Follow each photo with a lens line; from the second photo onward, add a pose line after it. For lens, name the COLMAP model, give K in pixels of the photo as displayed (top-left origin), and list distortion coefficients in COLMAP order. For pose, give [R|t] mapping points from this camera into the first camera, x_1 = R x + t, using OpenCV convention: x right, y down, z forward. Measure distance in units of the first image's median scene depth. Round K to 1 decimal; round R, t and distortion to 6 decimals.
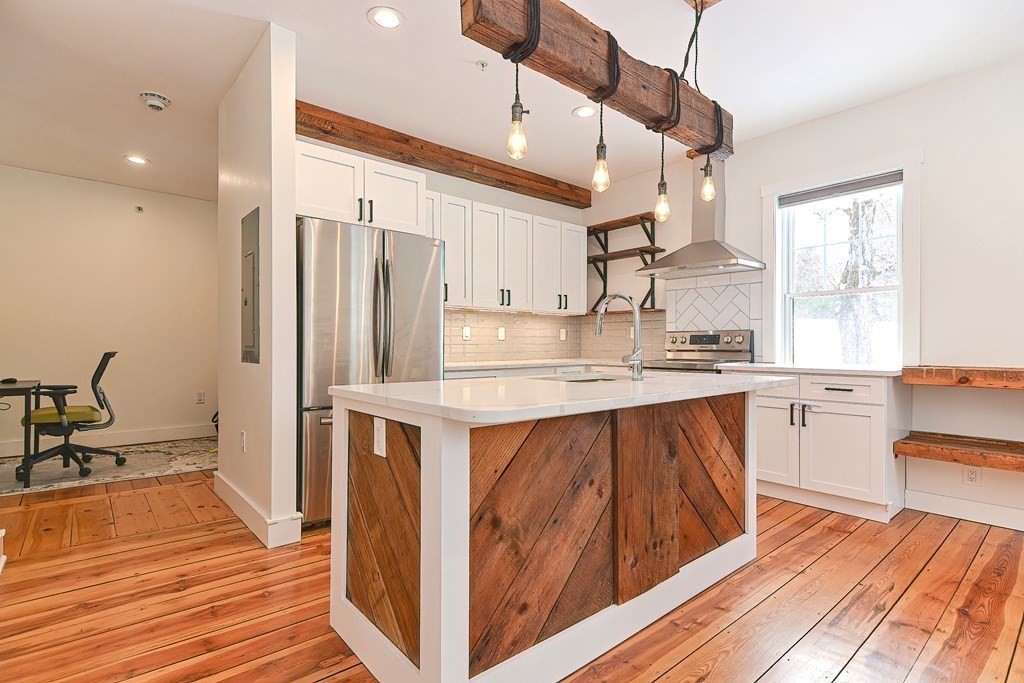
lens RADIAL K [[497.0, 0, 515.4], [0, 497.0, 344.3], [0, 0, 1]] dist [0.010354, -0.006020]
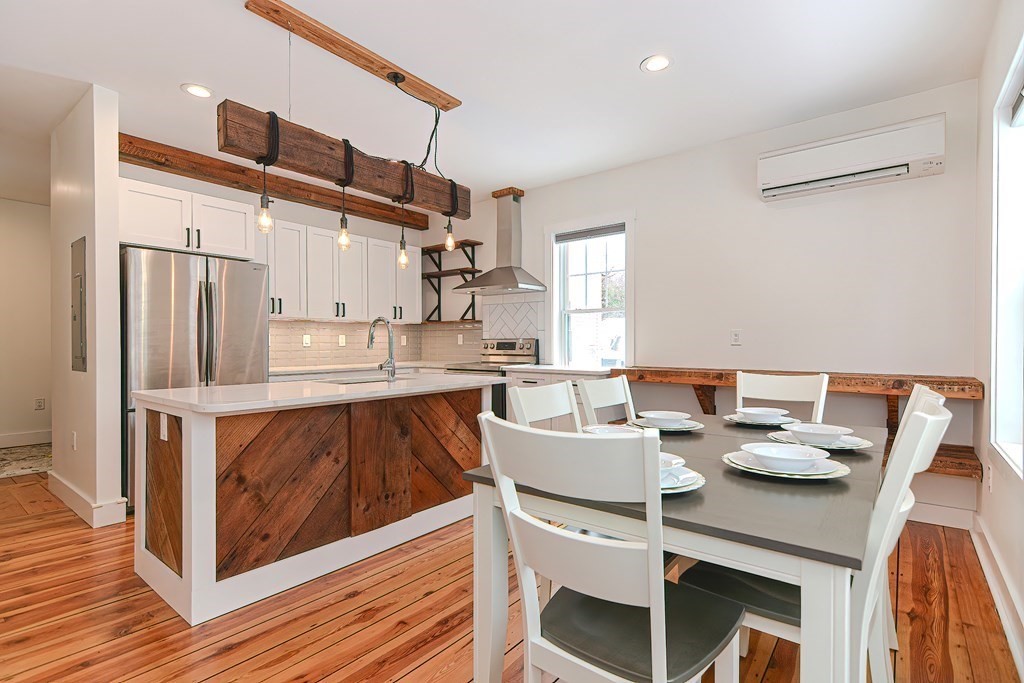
lens RADIAL K [[497.0, 0, 510.4], [0, 497.0, 344.3], [0, 0, 1]] dist [0.010354, -0.006020]
pose [[0.984087, -0.004010, 0.177645, 0.258207], [0.003160, 0.999982, 0.005064, -0.029513], [-0.177662, -0.004422, 0.984082, -0.326560]]
